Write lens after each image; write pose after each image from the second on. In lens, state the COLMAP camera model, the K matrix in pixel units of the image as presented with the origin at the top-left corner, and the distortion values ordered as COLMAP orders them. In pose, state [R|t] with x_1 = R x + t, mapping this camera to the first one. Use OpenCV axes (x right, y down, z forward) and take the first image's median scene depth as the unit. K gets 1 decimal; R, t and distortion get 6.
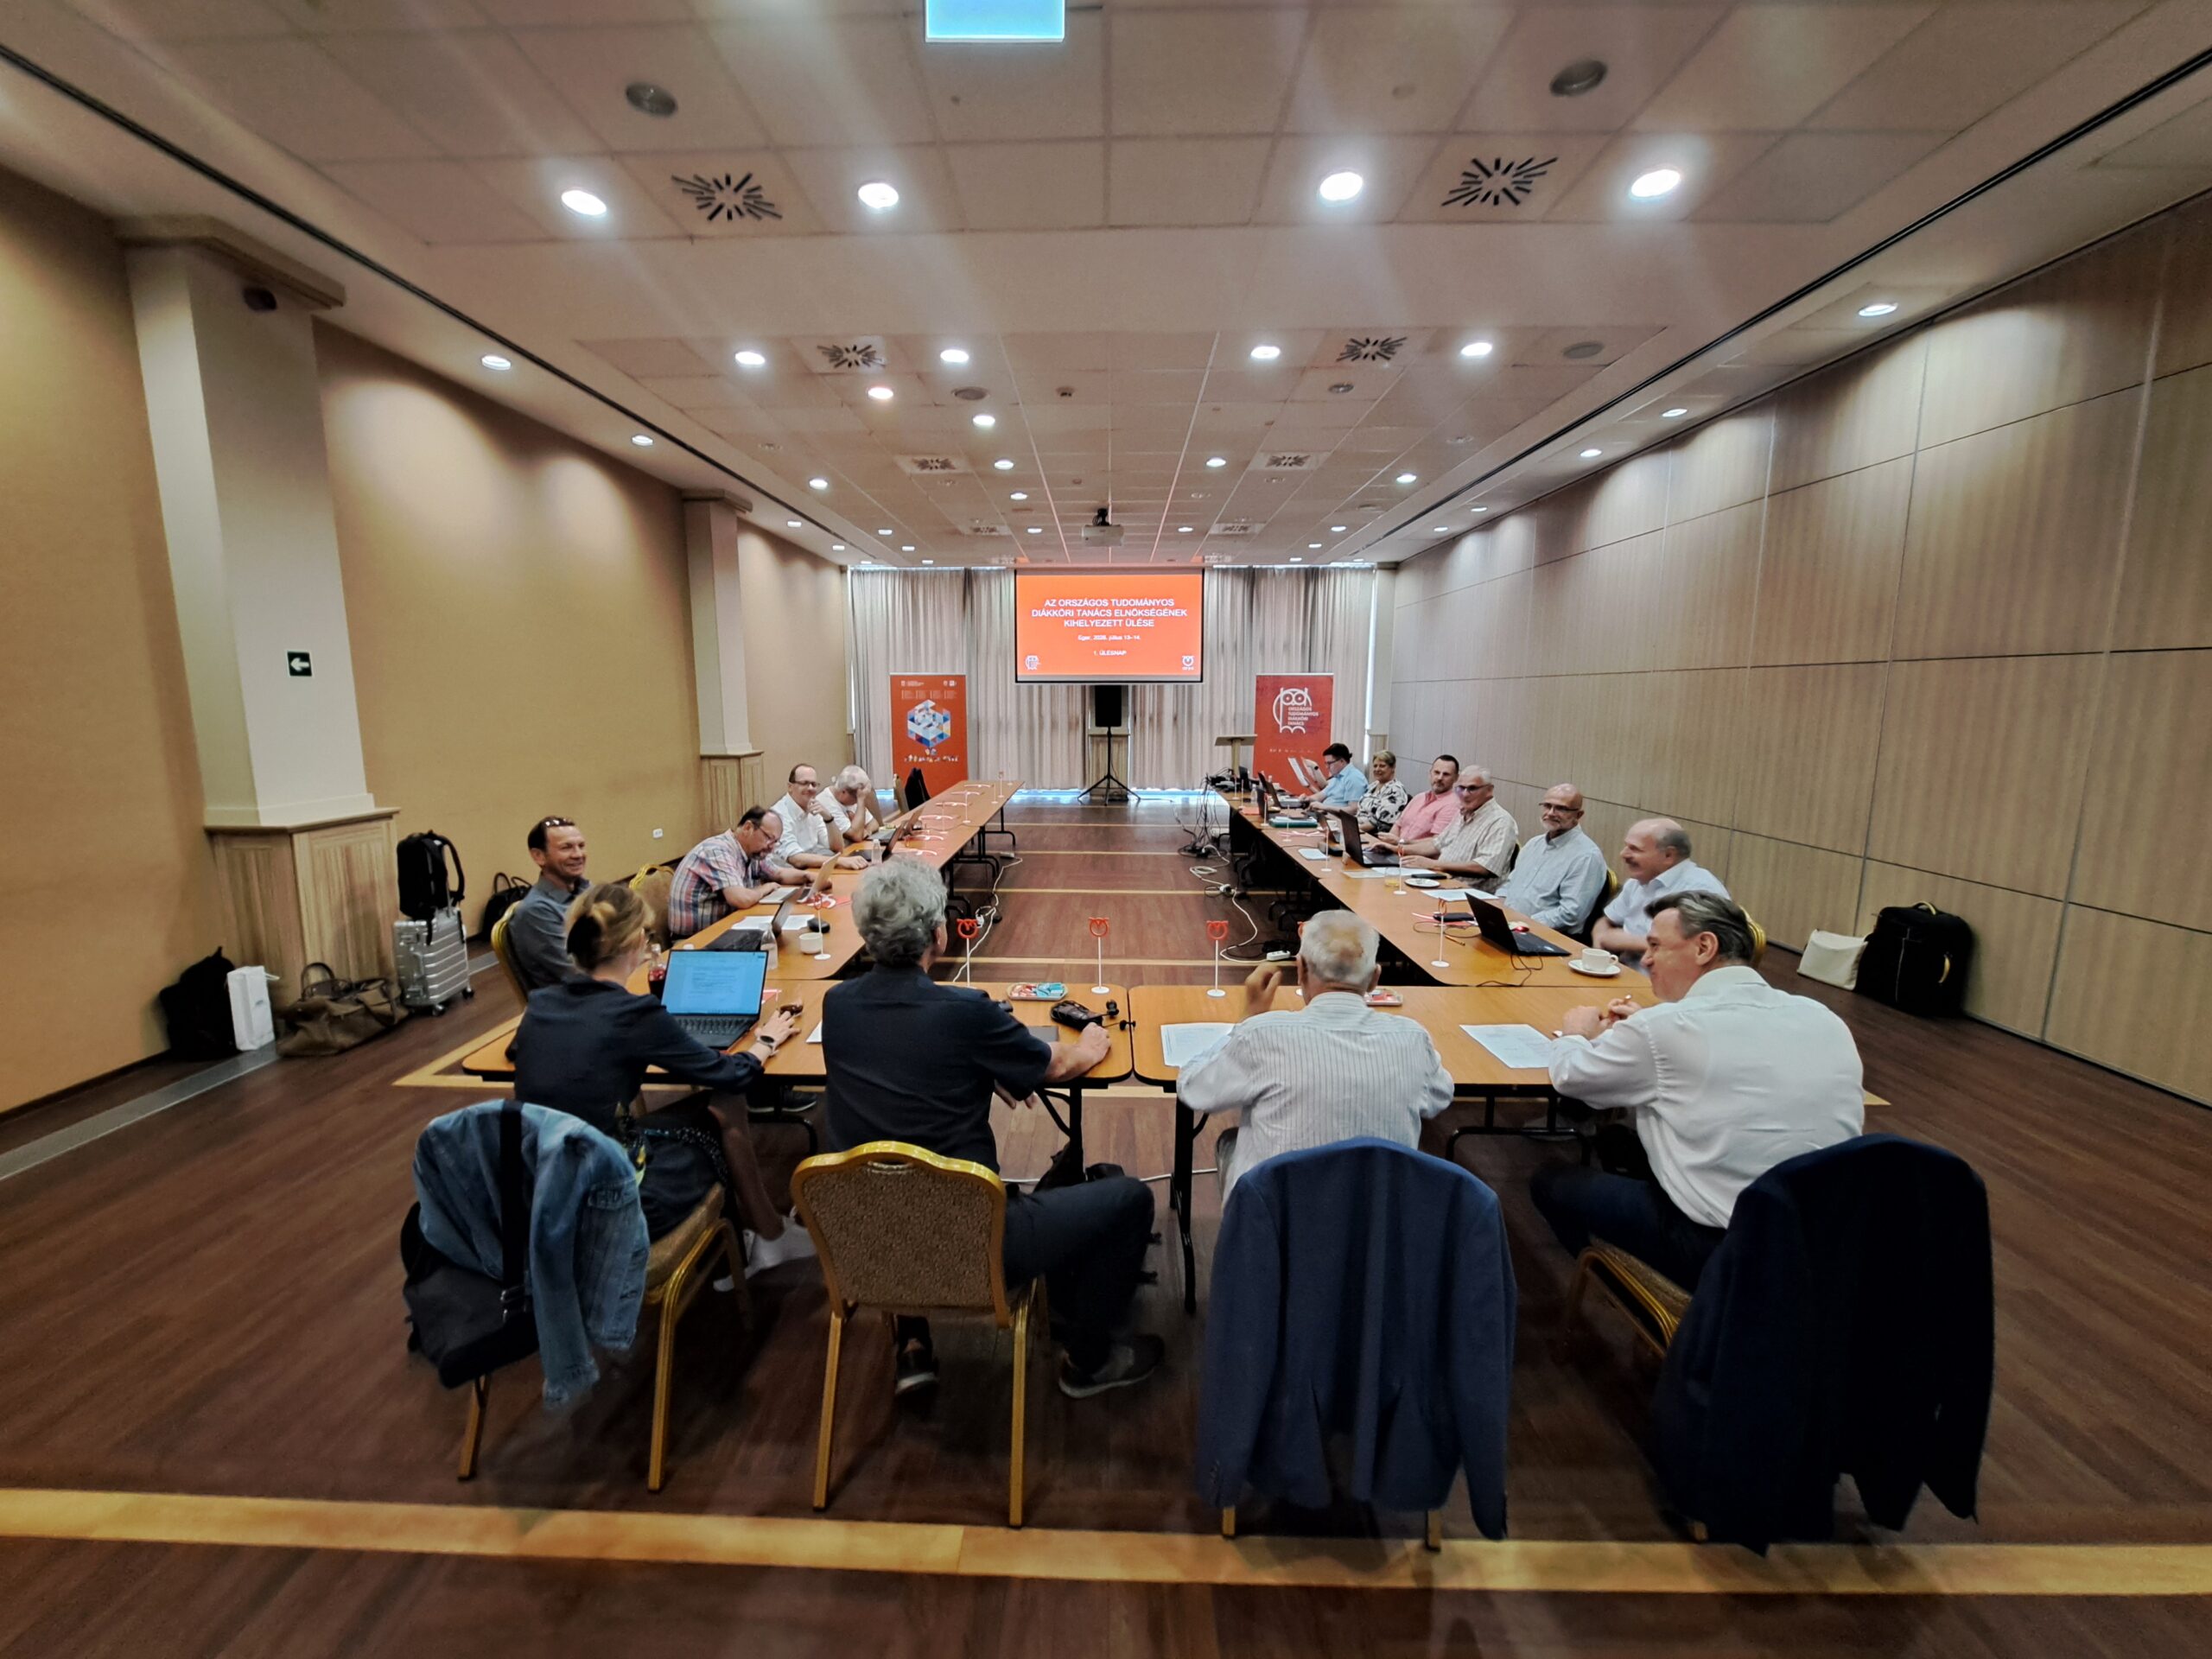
lens RADIAL K [[867.1, 0, 1079.9], [0, 867.1, 830.1], [0, 0, 1]] dist [0.001633, -0.005568]
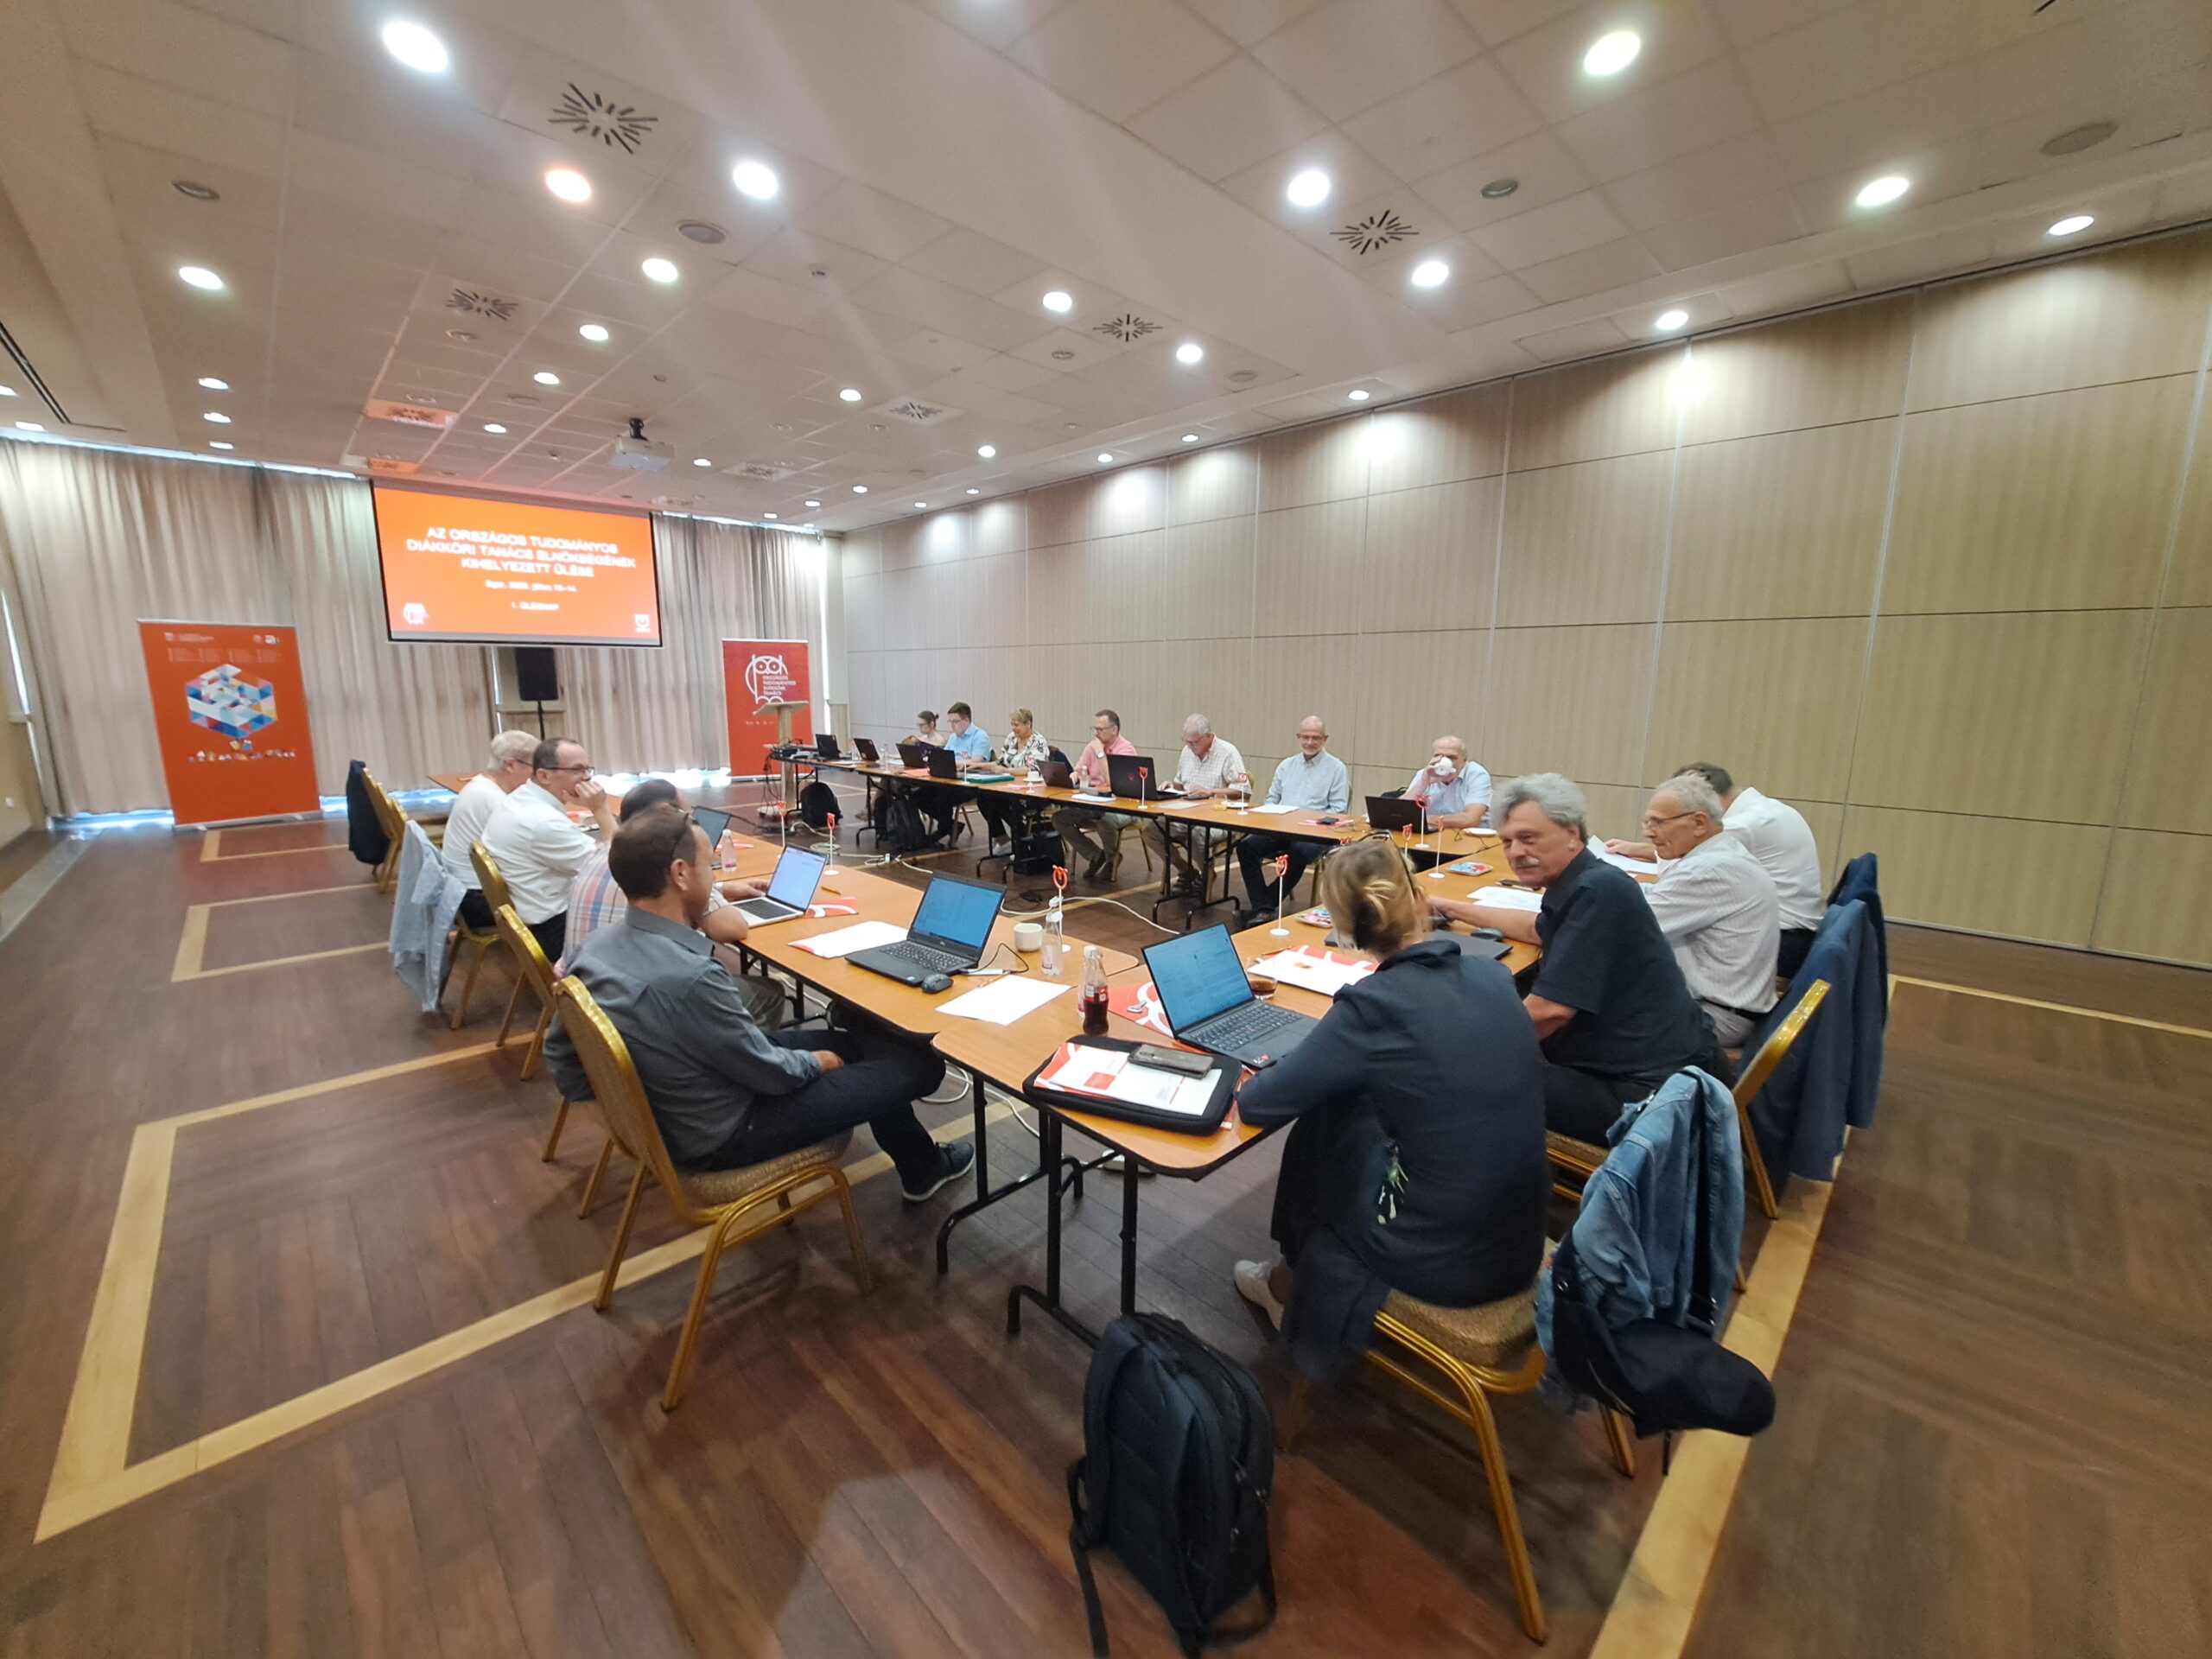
lens RADIAL K [[867.1, 0, 1079.9], [0, 867.1, 830.1], [0, 0, 1]] dist [0.001633, -0.005568]
pose [[0.700775, -0.123269, 0.702652, -0.197881], [0.107195, 0.991970, 0.067116, -0.003154], [-0.705283, 0.028288, 0.708362, 0.103845]]
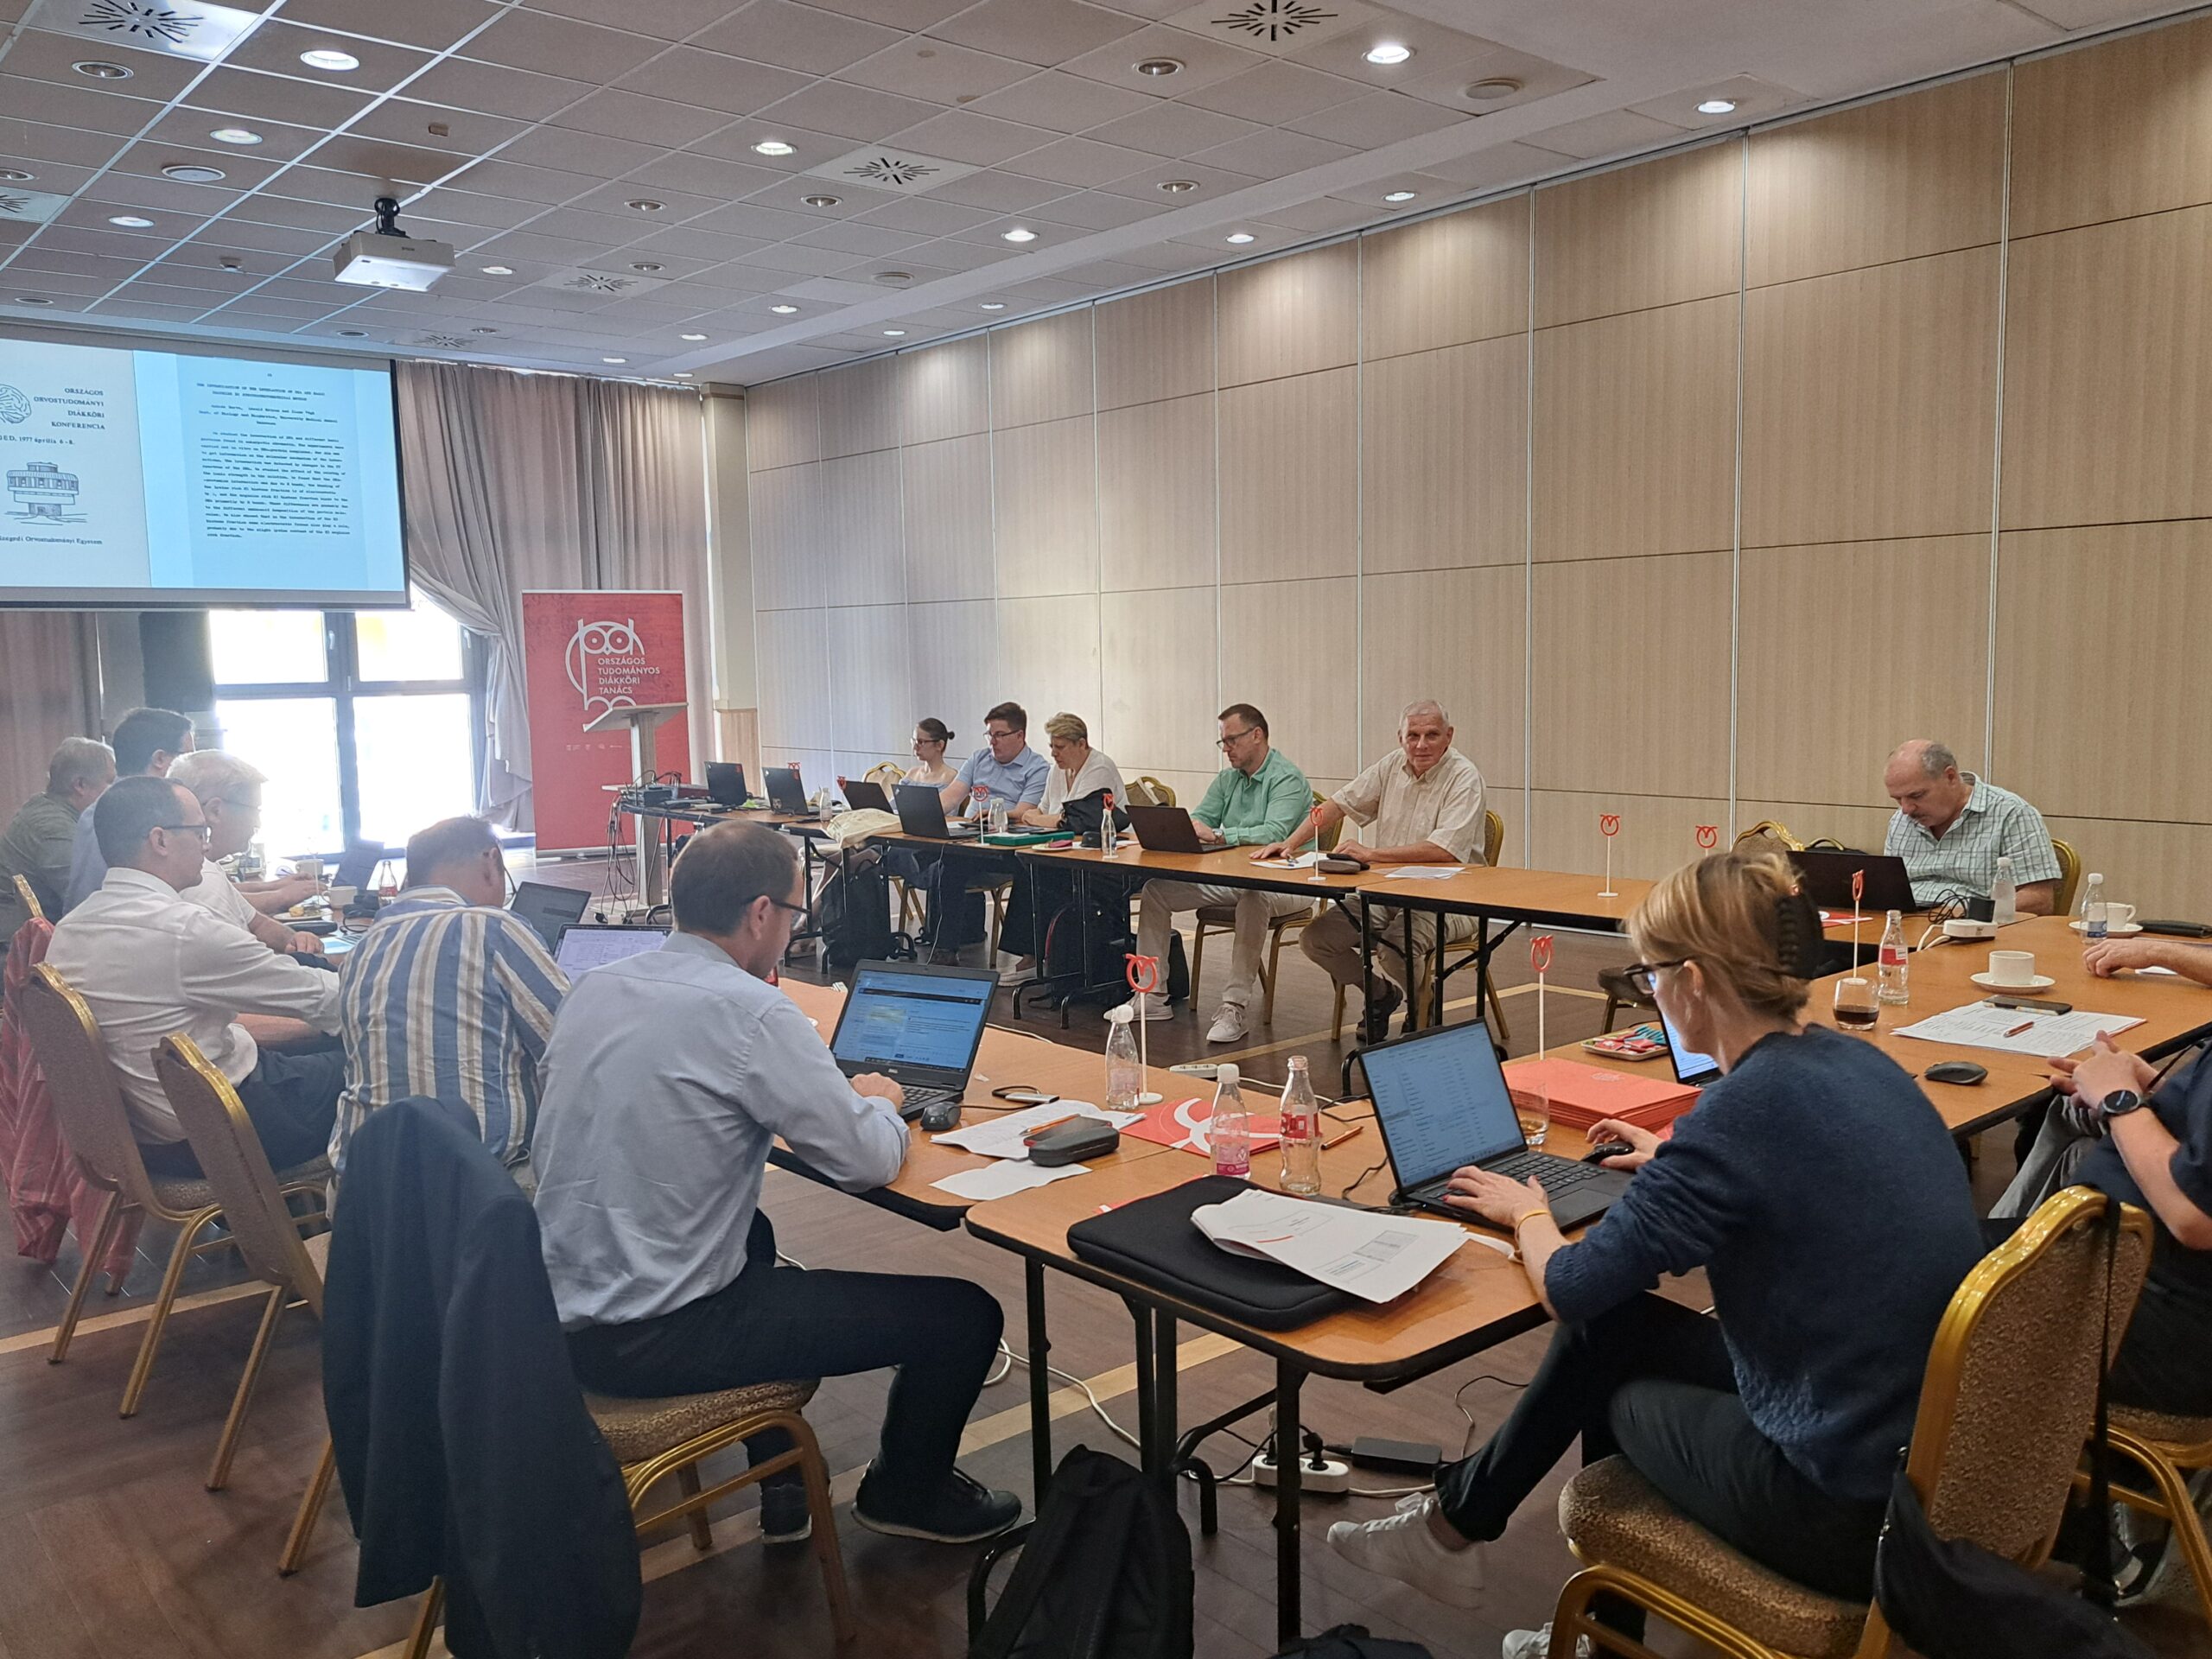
lens RADIAL K [[1761.8, 0, 1106.0], [0, 1761.8, 829.5], [0, 0, 1]] dist [0.040757, -0.000237]
pose [[0.738503, -0.084988, 0.668873, -0.226706], [0.125093, 0.992072, -0.012060, 0.002795], [-0.662545, 0.092578, 0.743279, 0.074601]]
